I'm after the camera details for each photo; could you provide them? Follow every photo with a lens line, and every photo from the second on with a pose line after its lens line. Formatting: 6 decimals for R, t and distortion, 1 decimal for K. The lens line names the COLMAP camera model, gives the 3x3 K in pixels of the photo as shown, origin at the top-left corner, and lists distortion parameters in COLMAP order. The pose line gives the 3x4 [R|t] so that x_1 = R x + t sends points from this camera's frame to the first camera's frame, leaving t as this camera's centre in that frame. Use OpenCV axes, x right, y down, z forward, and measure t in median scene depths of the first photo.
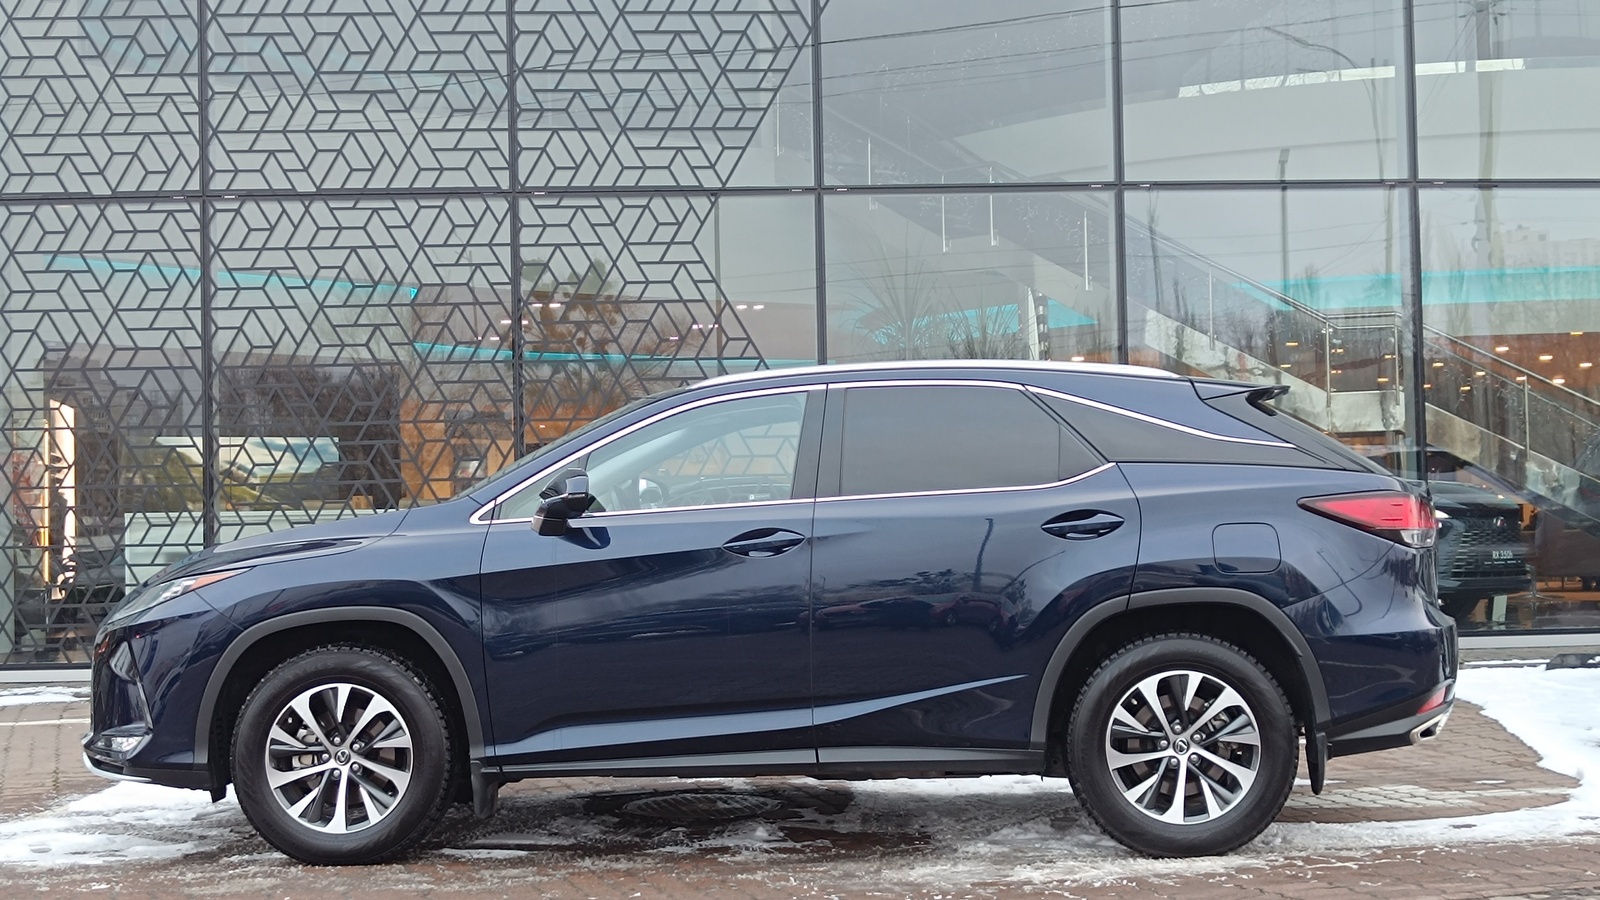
lens RADIAL K [[2298.2, 0, 788.1], [0, 2298.2, 459.1], [0, 0, 1]] dist [0.002292, 0.000000]
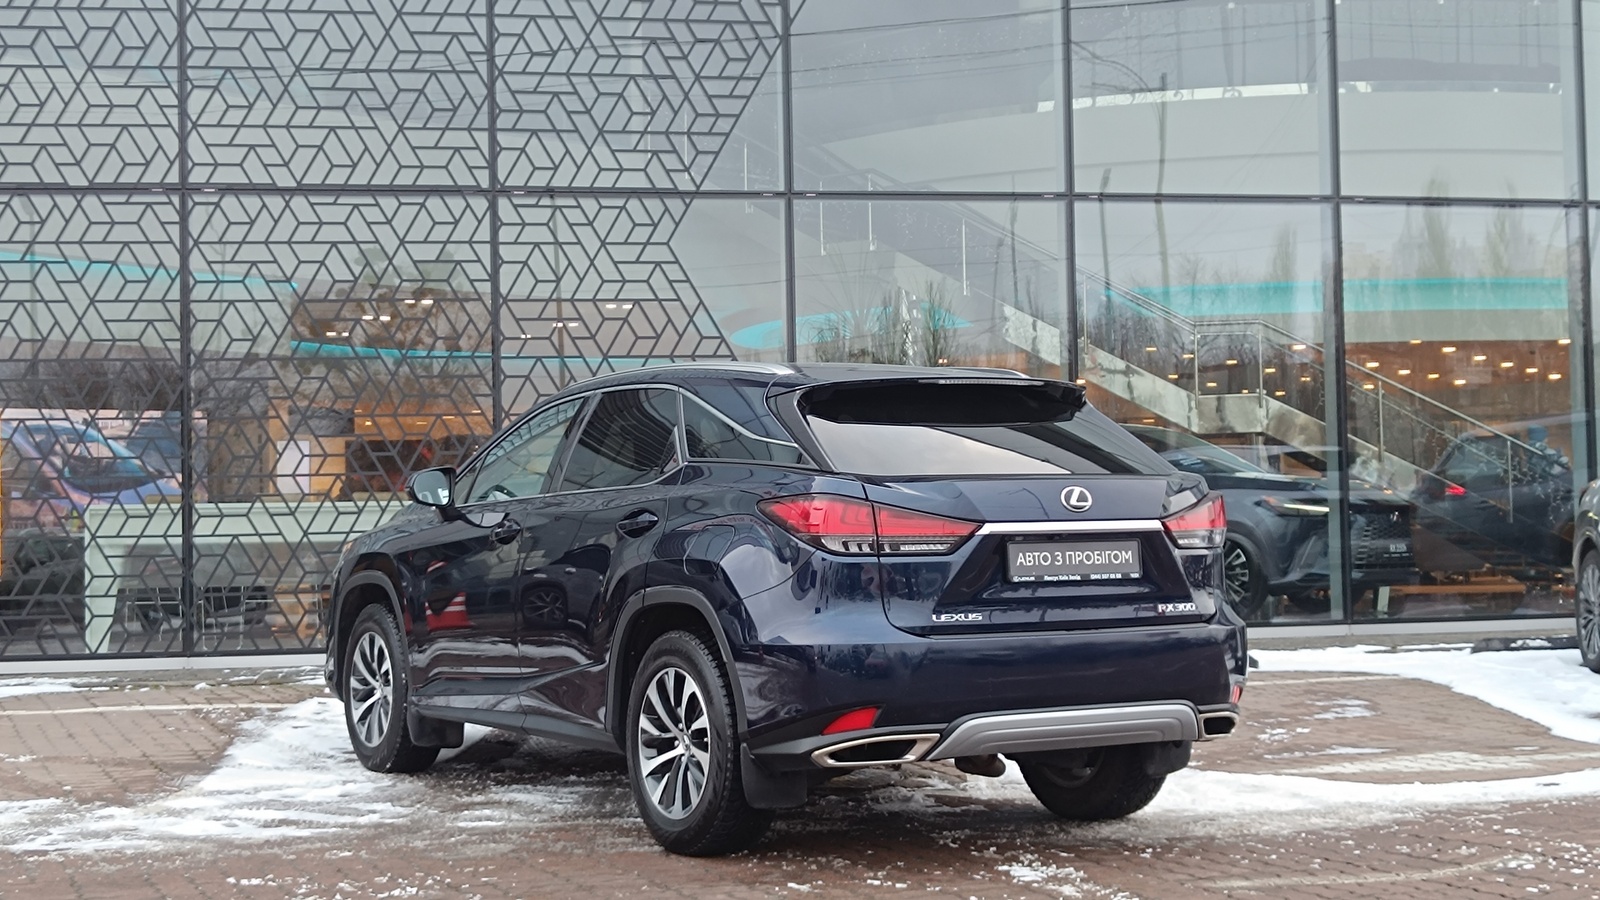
lens RADIAL K [[2298.2, 0, 804.5], [0, 2298.2, 451.2], [0, 0, 1]] dist [0.002292, 0.000000]
pose [[0.992451, 0.005661, 0.122515, -0.106816], [-0.005132, 0.999976, -0.004634, 0.003421], [-0.122538, 0.003970, 0.992456, -0.029089]]
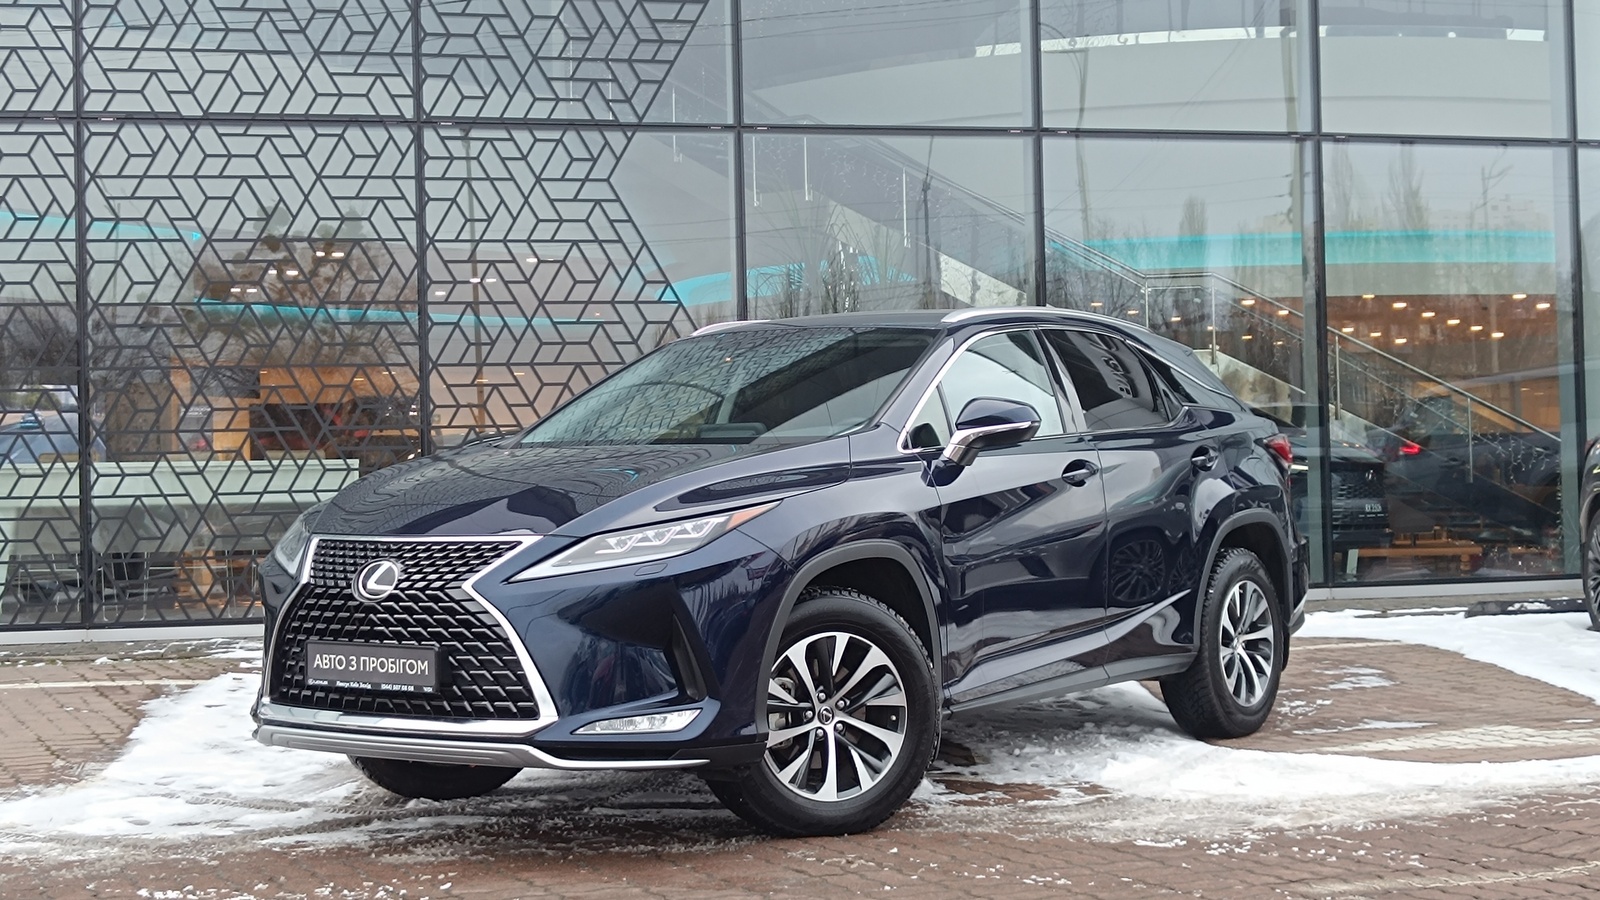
lens RADIAL K [[2298.2, 0, 798.0], [0, 2298.2, 461.6], [0, 0, 1]] dist [0.002292, 0.000000]
pose [[0.986908, 0.000983, 0.161281, -0.117883], [-0.003162, 0.999907, 0.013253, 0.009829], [-0.161253, -0.013589, 0.986820, 0.045611]]
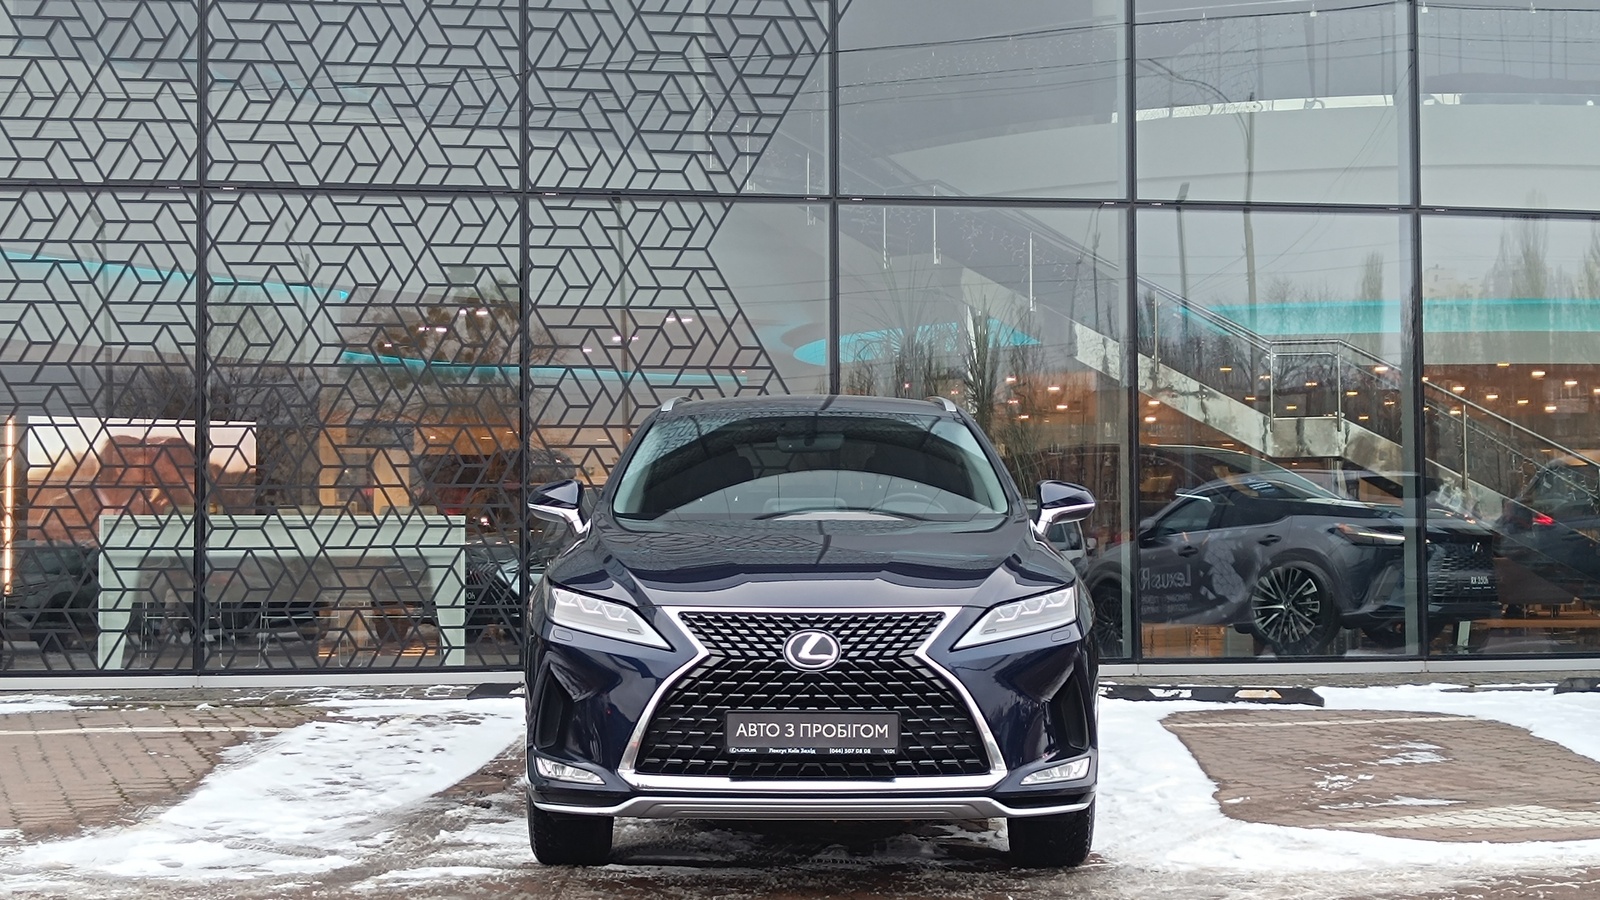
lens RADIAL K [[2298.2, 0, 801.0], [0, 2298.2, 448.1], [0, 0, 1]] dist [0.002292, 0.000000]
pose [[0.996314, 0.019632, 0.083506, -0.081712], [-0.018462, 0.999721, -0.014759, 0.004626], [-0.083772, 0.013163, 0.996398, 0.020037]]
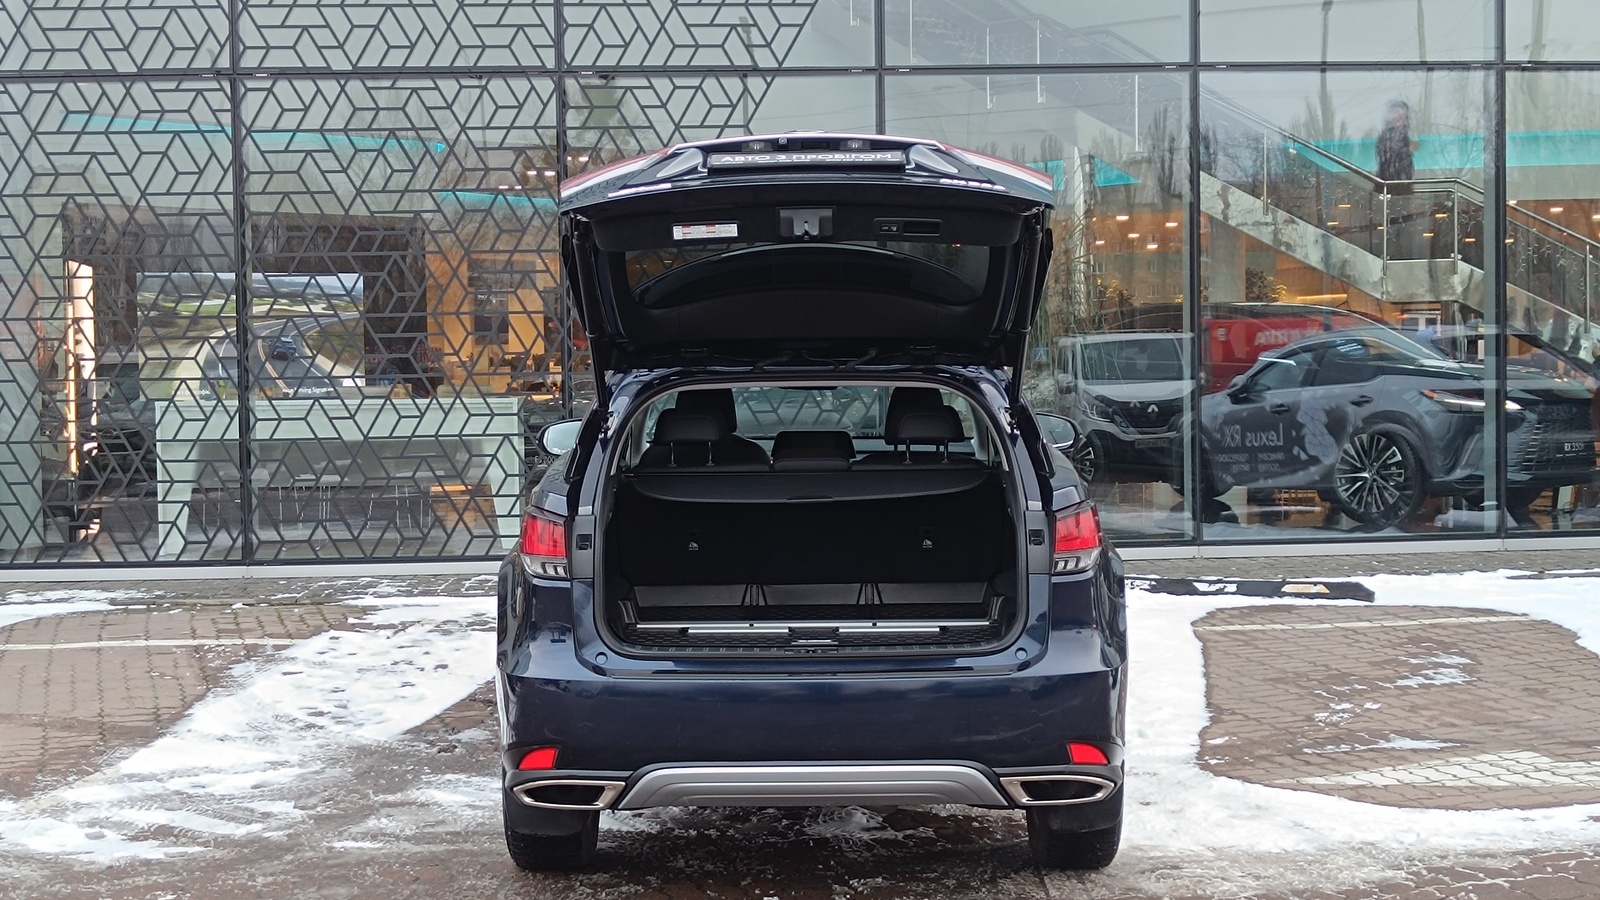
lens RADIAL K [[2298.2, 0, 805.6], [0, 2298.2, 451.4], [0, 0, 1]] dist [0.002292, 0.000000]
pose [[0.999976, 0.005053, 0.004733, -0.021305], [-0.005404, 0.996987, 0.077378, -0.033511], [-0.004328, -0.077402, 0.996991, 0.037965]]
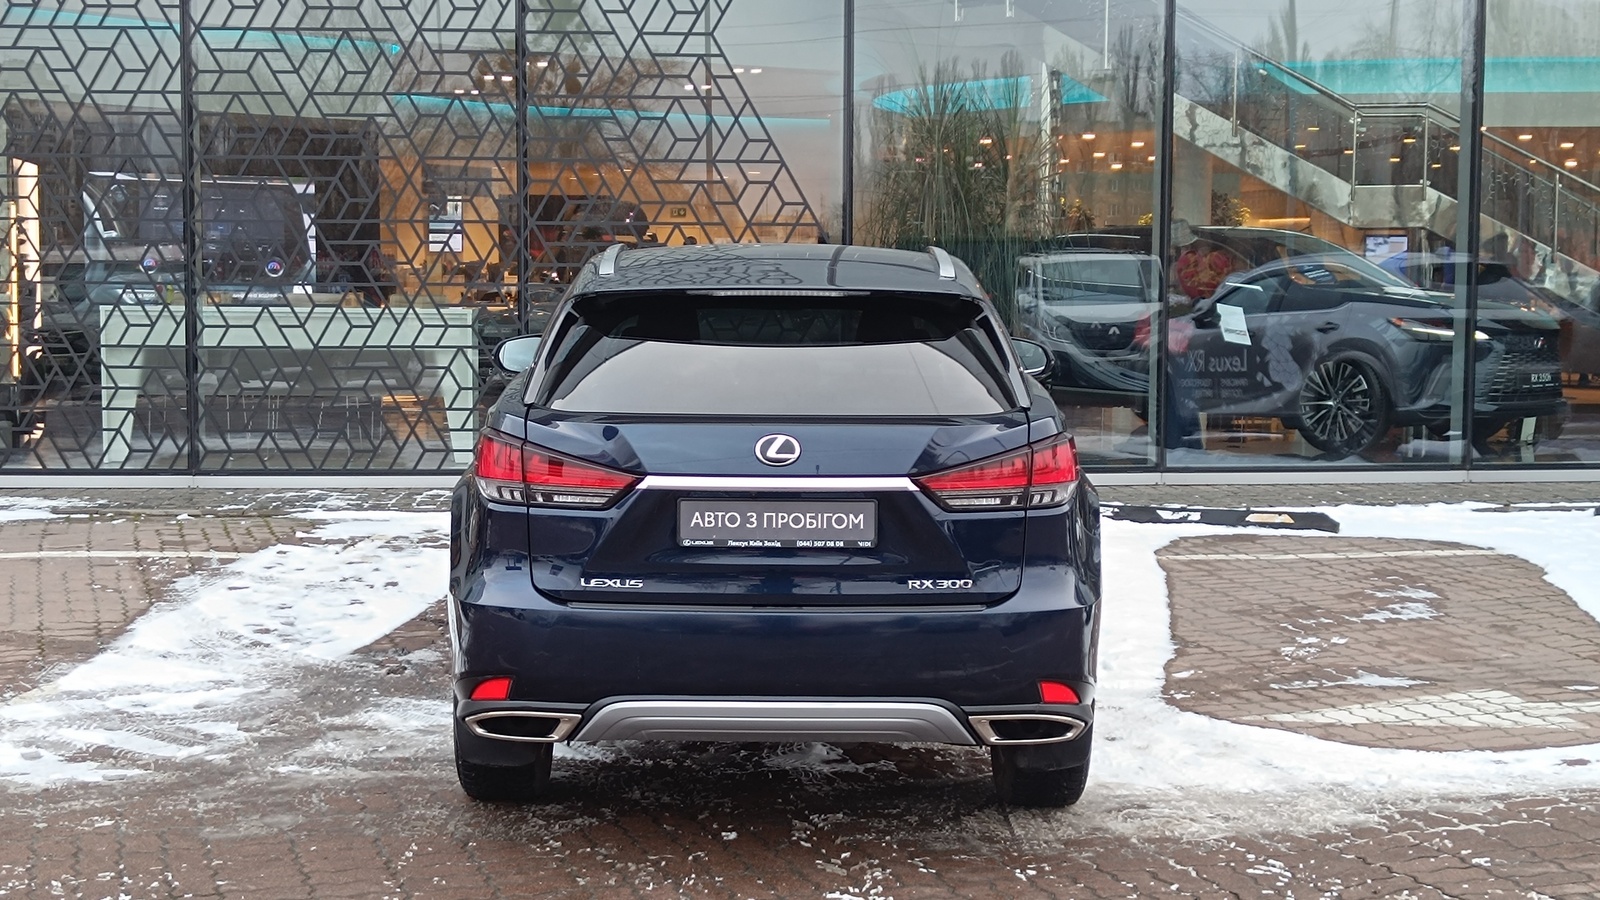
lens RADIAL K [[2298.2, 0, 804.1], [0, 2298.2, 476.2], [0, 0, 1]] dist [0.002292, 0.000000]
pose [[0.999426, 0.022538, 0.025301, -0.023853], [-0.025533, 0.991818, 0.125082, -0.034008], [-0.022275, -0.125656, 0.991824, 0.054110]]
